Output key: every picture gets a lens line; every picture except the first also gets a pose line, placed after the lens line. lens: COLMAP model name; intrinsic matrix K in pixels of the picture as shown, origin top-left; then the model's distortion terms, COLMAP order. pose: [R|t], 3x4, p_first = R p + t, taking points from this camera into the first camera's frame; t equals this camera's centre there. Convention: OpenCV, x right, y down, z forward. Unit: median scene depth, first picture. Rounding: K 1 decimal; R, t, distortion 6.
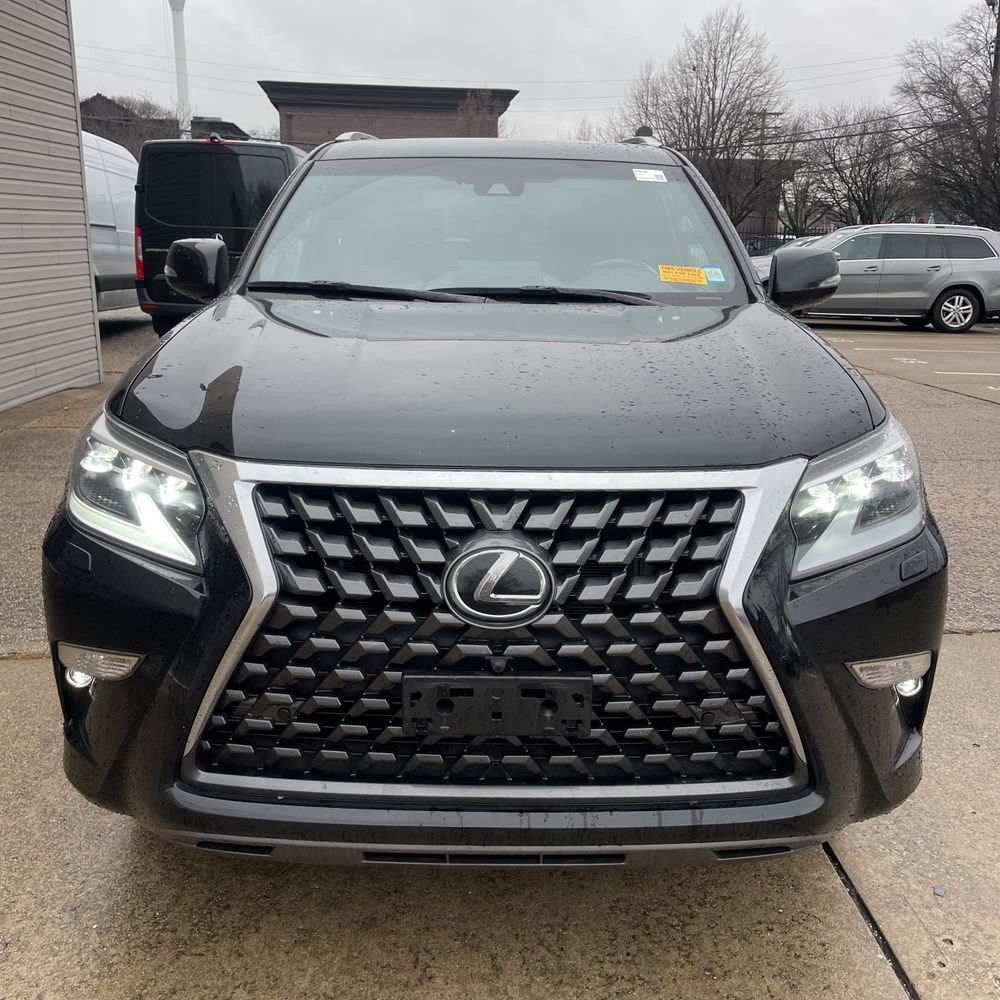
lens RADIAL K [[1004.4, 0, 490.7], [0, 1004.4, 506.0], [0, 0, 1]] dist [0.089896, -0.121401]
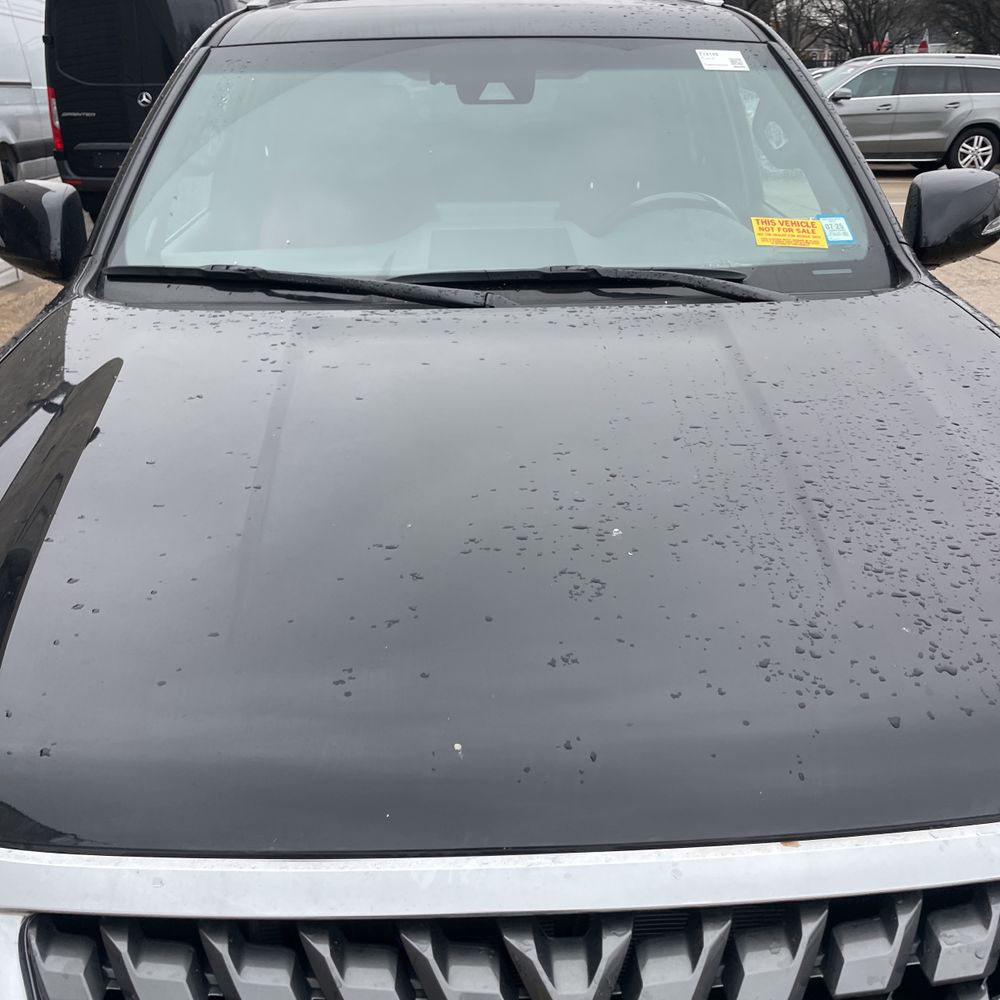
lens RADIAL K [[1005.9, 0, 500.0], [0, 1005.9, 500.0], [0, 0, 1]] dist [0.092369, -0.119921]
pose [[0.999088, -0.034798, 0.024739, -0.015214], [0.030920, 0.989269, 0.142794, -0.154169], [-0.029443, -0.141899, 0.989443, 0.332129]]
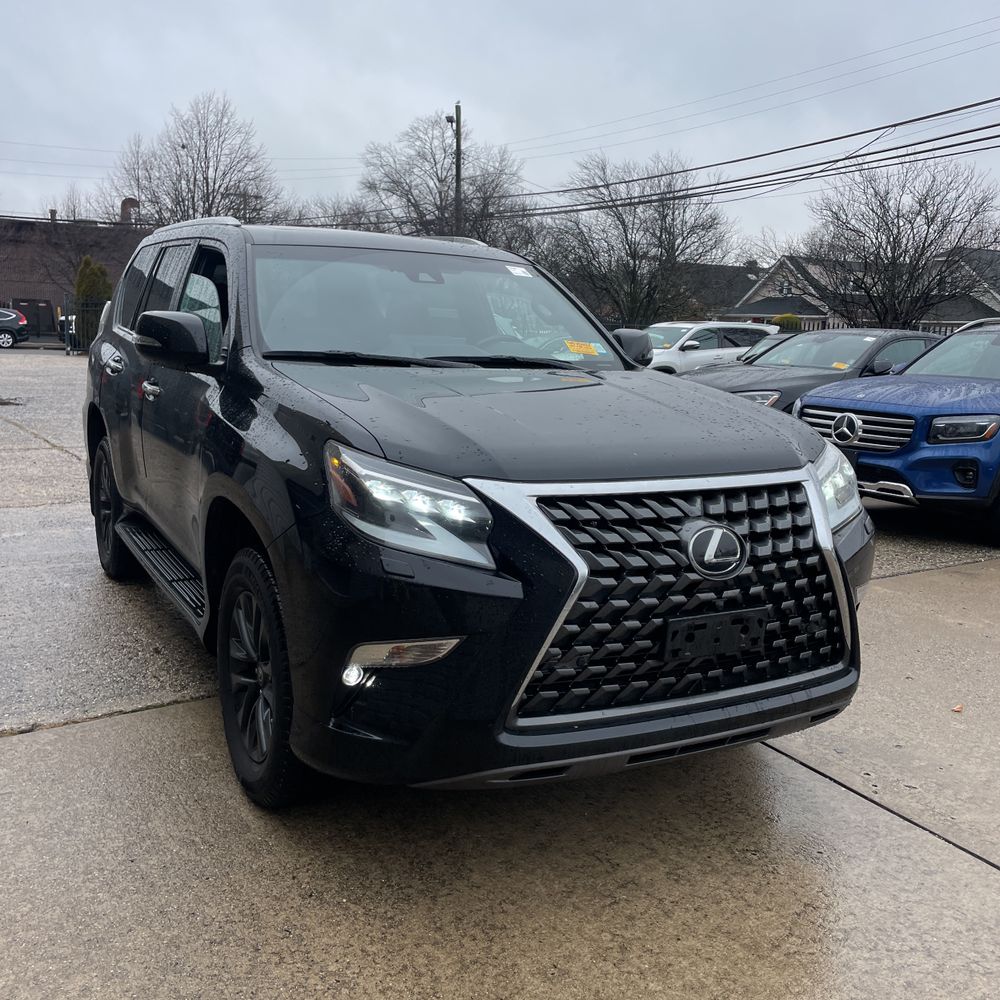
lens RADIAL K [[1004.4, 0, 490.7], [0, 1004.4, 506.0], [0, 0, 1]] dist [0.089896, -0.121401]
pose [[0.880107, -0.065831, 0.470189, -0.537201], [0.098293, 0.994149, -0.044796, 0.025259], [-0.464489, 0.085642, 0.881428, -0.092832]]
